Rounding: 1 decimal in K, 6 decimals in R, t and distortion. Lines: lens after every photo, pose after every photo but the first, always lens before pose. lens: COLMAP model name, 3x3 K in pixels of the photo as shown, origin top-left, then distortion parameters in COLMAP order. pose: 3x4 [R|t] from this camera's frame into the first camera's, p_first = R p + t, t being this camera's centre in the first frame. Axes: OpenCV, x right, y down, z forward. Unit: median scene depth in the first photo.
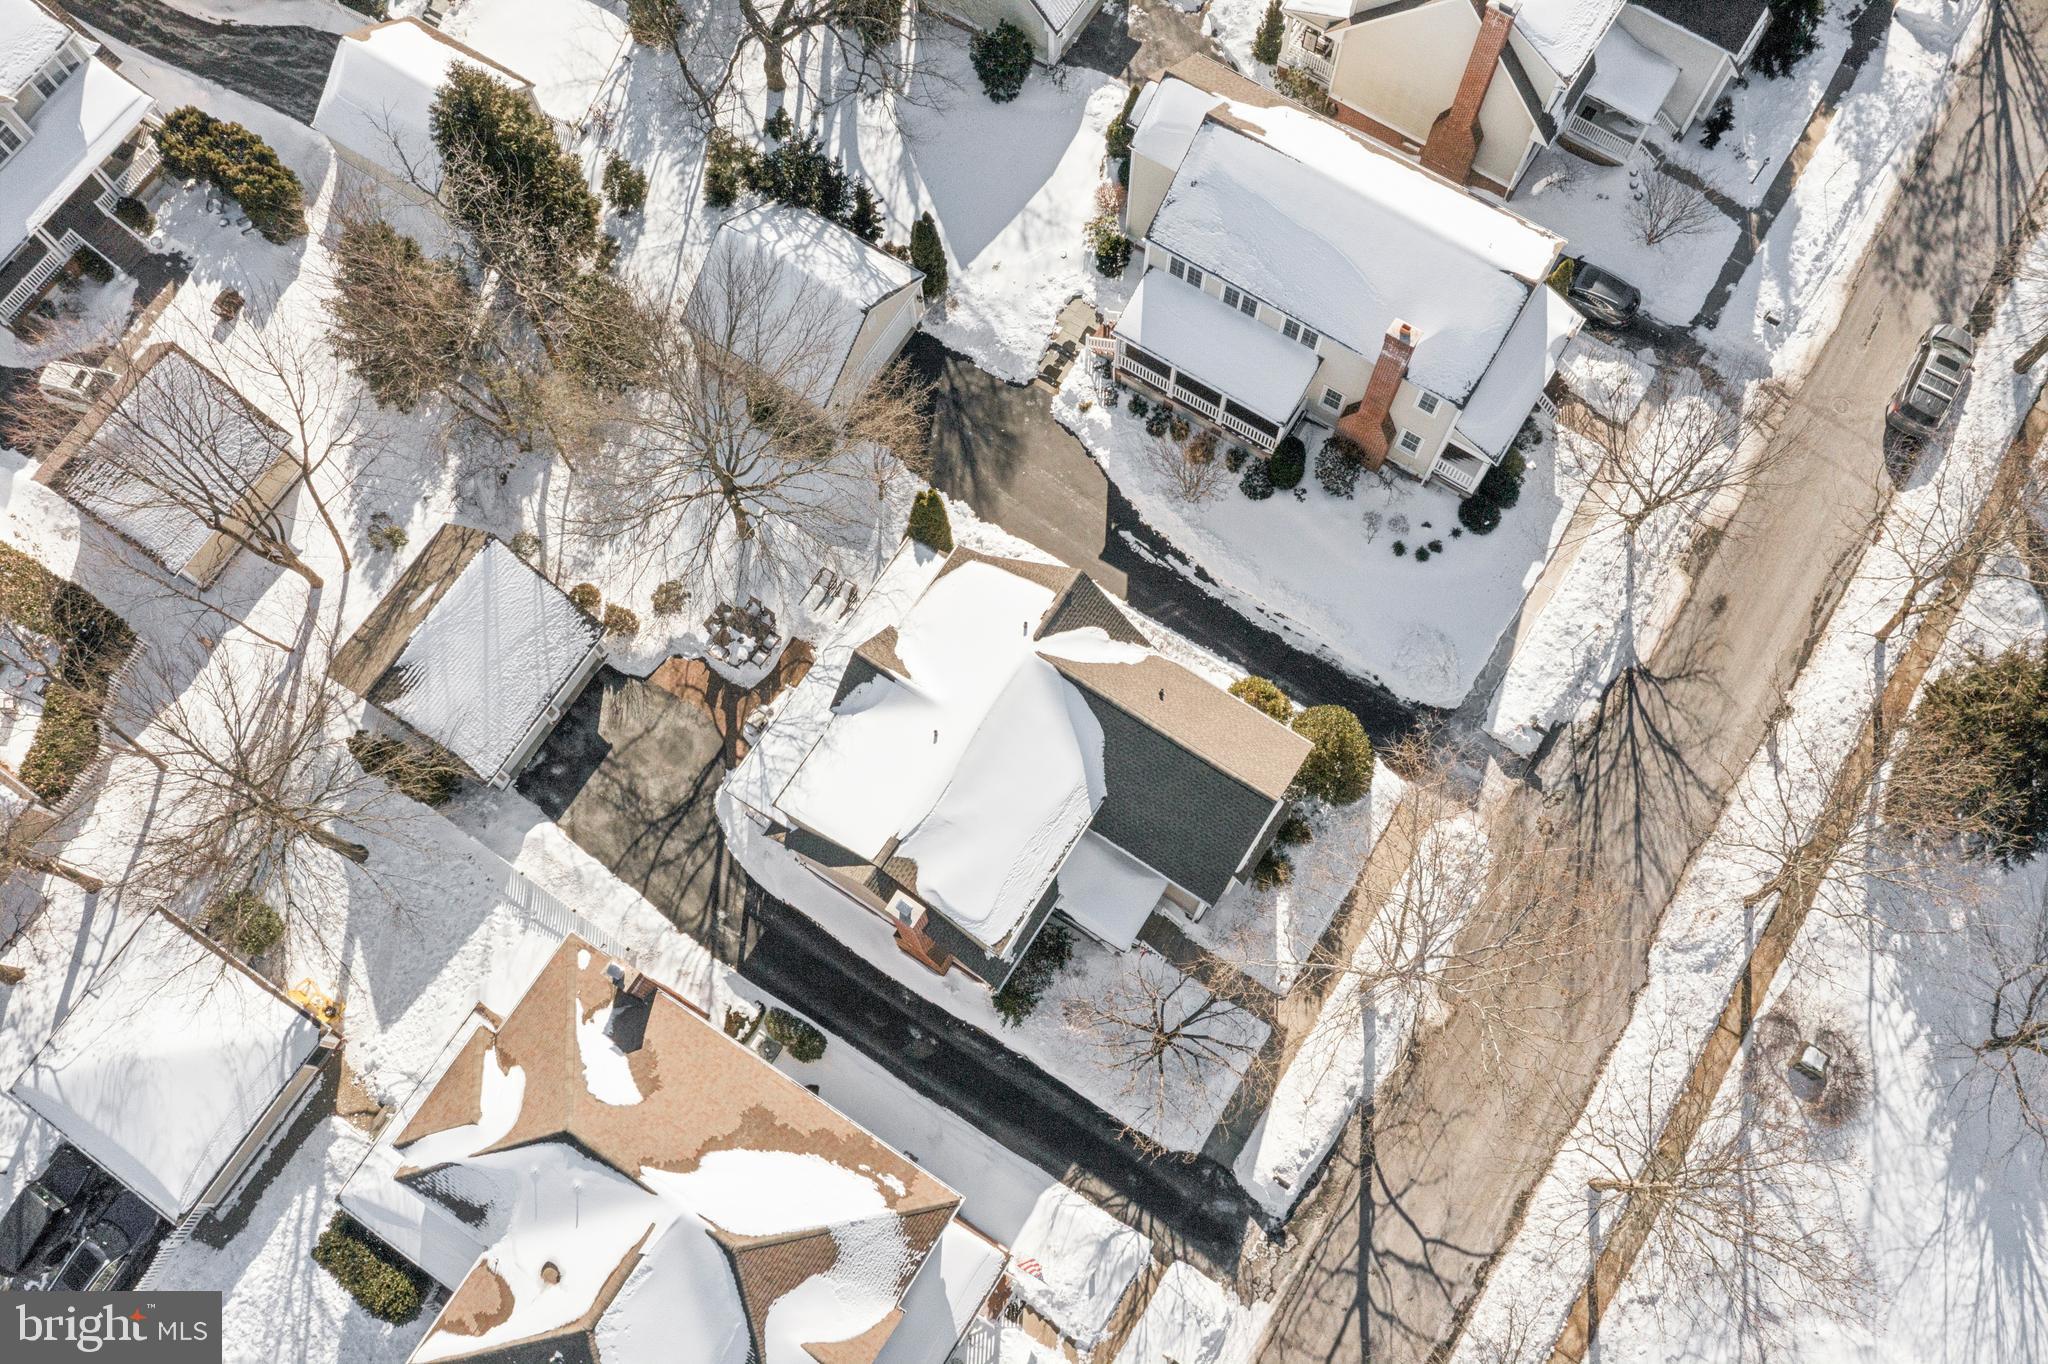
lens RADIAL K [[1649.8, 0, 1024.0], [0, 1649.8, 682.0], [0, 0, 1]] dist [-0.027908, -0.003097]
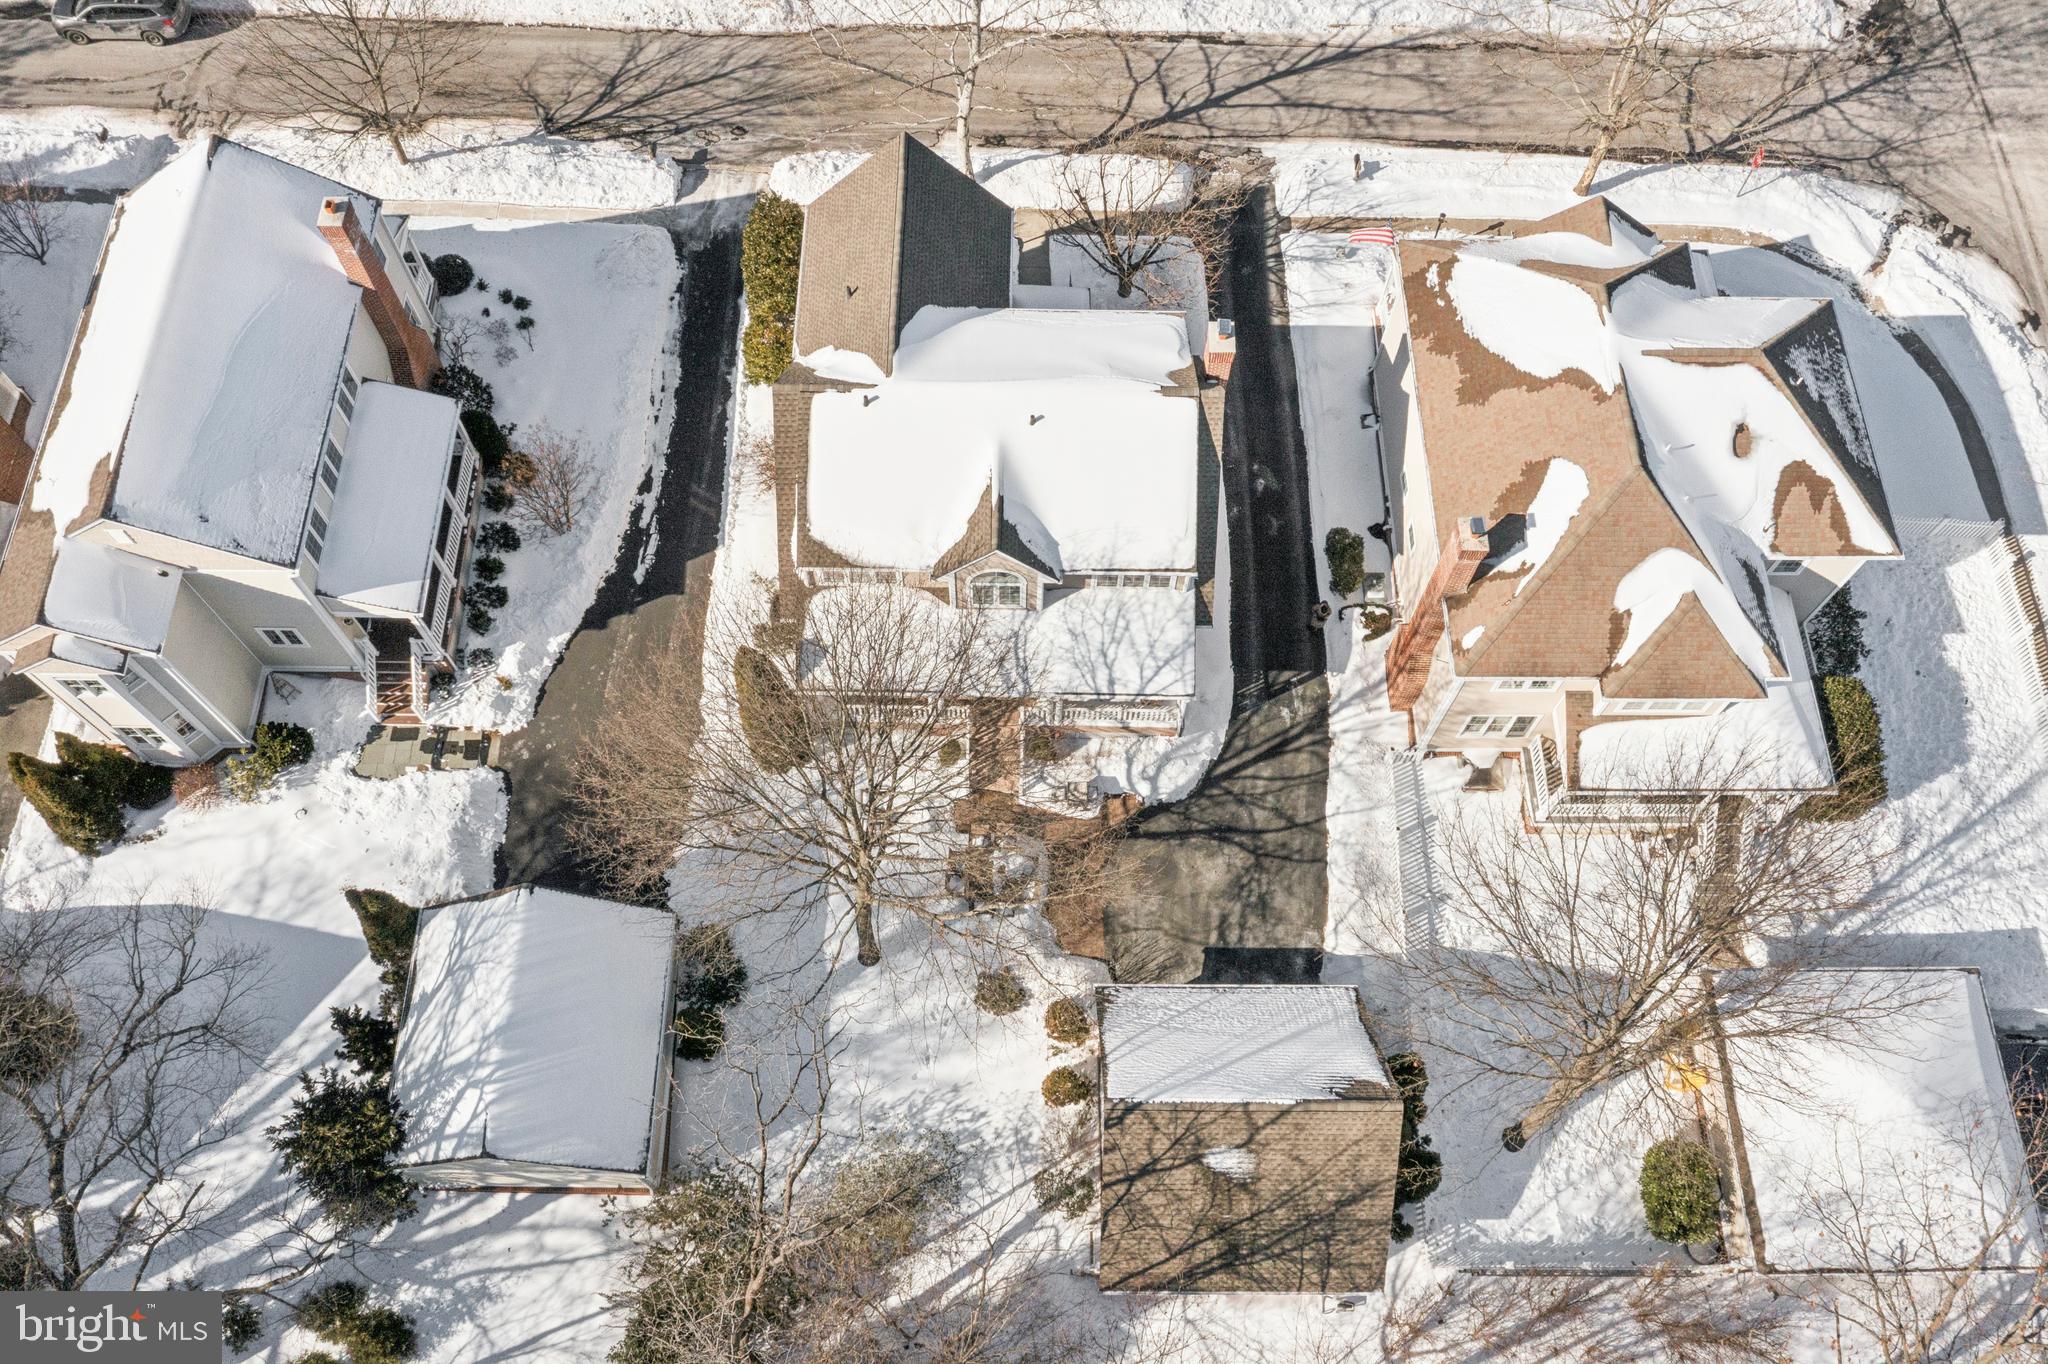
lens RADIAL K [[1637.0, 0, 1026.8], [0, 1637.0, 646.3], [0, 0, 1]] dist [-0.023891, -0.000057]
pose [[-0.543217, -0.744915, 0.387319, -0.403952], [0.795857, -0.309908, 0.520162, -0.388041], [-0.267443, 0.590811, 0.761194, 0.361734]]
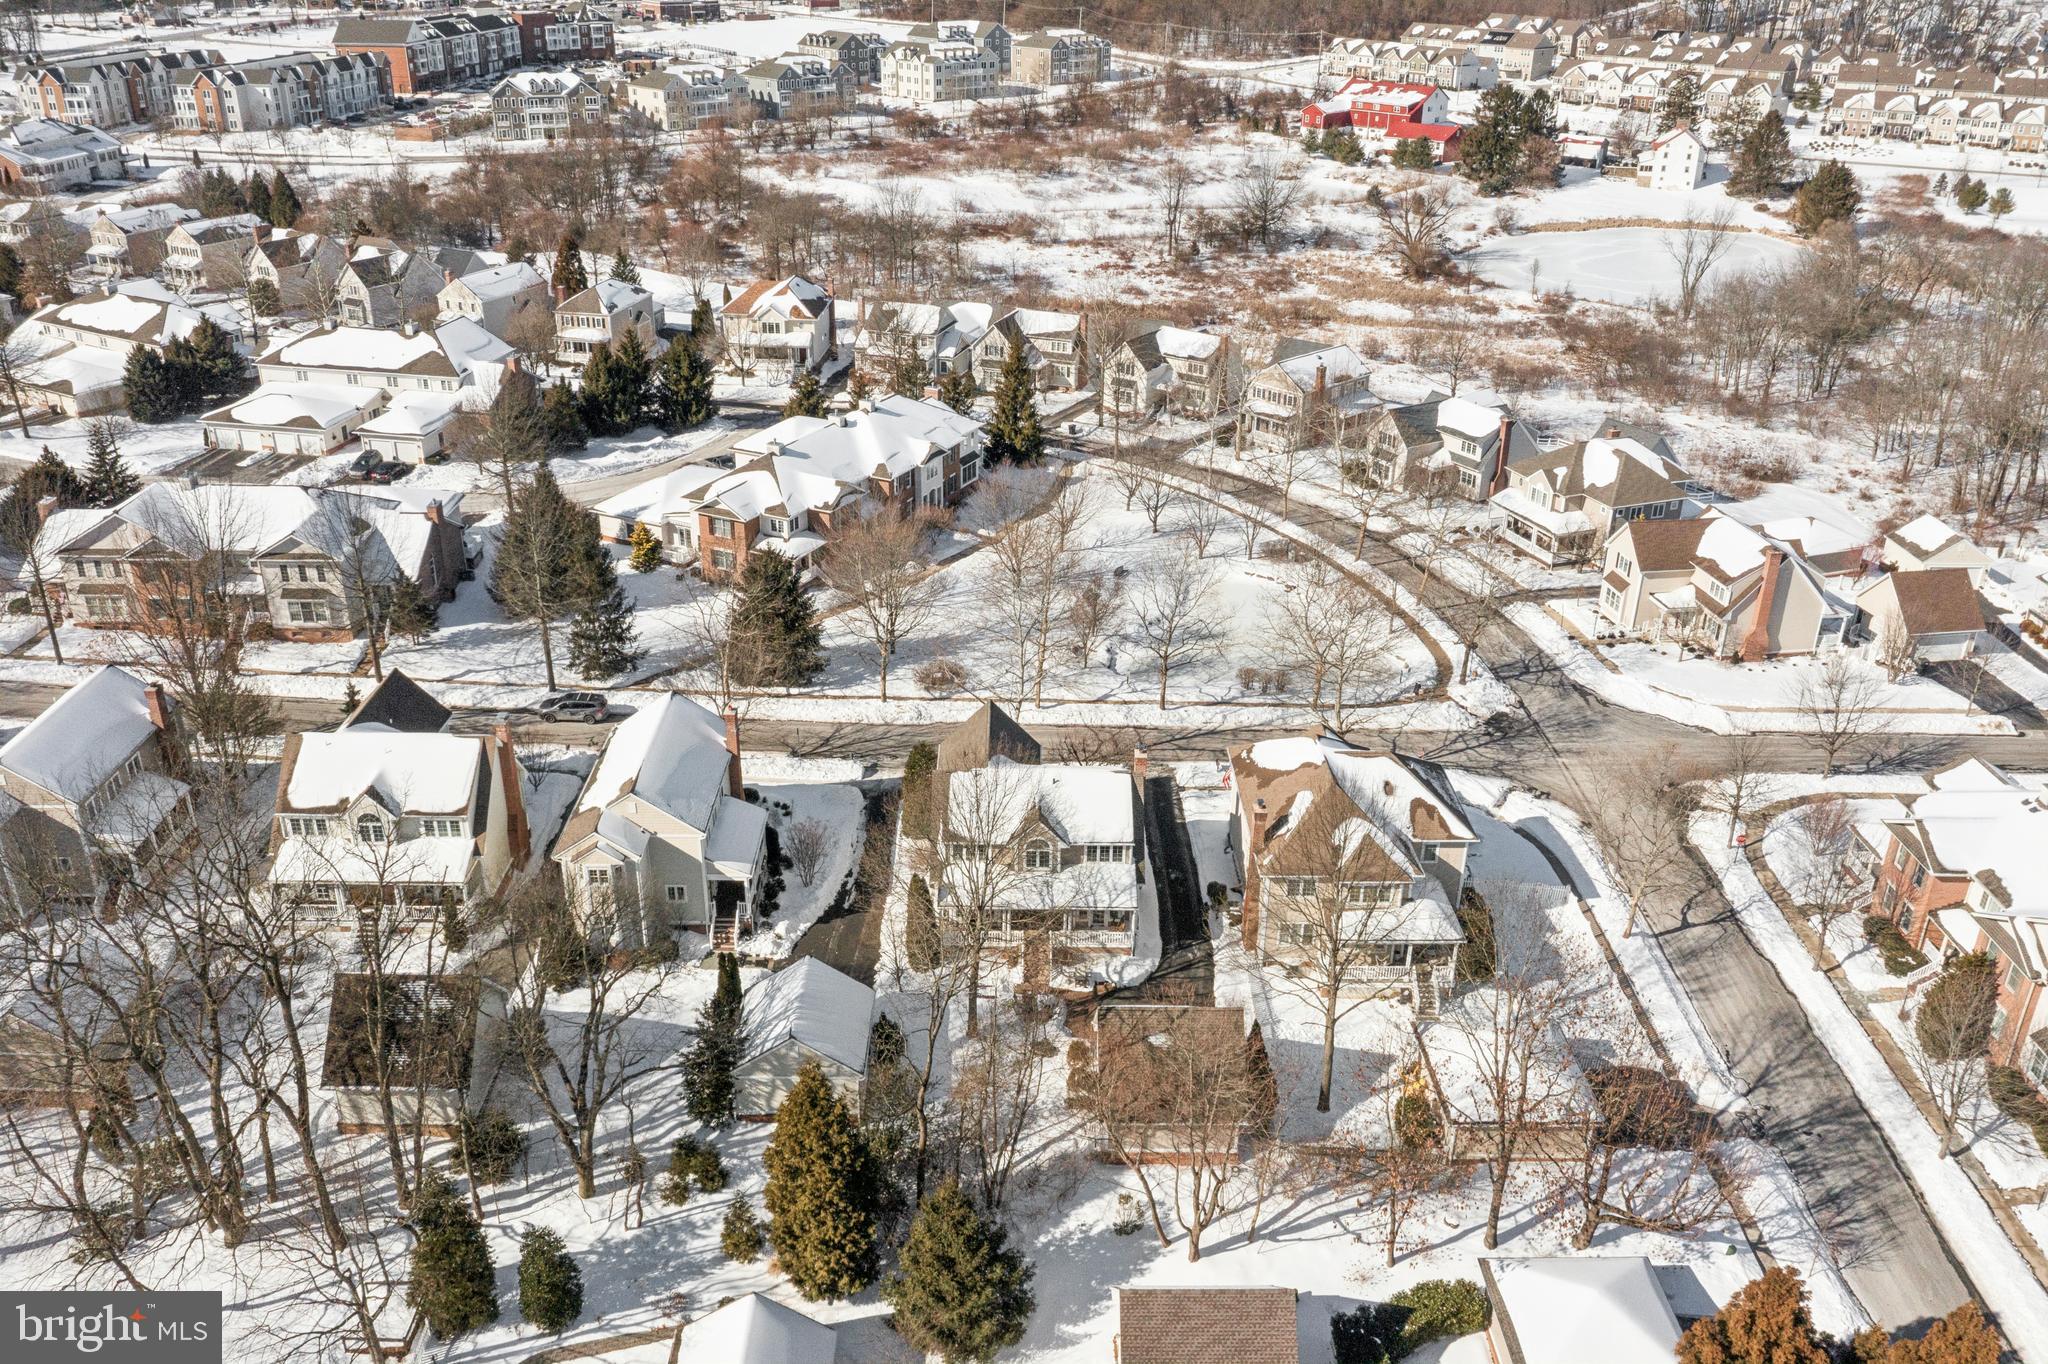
lens RADIAL K [[1629.8, 0, 1028.2], [0, 1629.8, 611.5], [0, 0, 1]] dist [0.002869, 0.002448]
pose [[-0.551505, -0.319215, 0.770678, -1.186286], [0.791675, 0.090829, 0.604152, -0.952805], [-0.262854, 0.943320, 0.202623, 0.394959]]
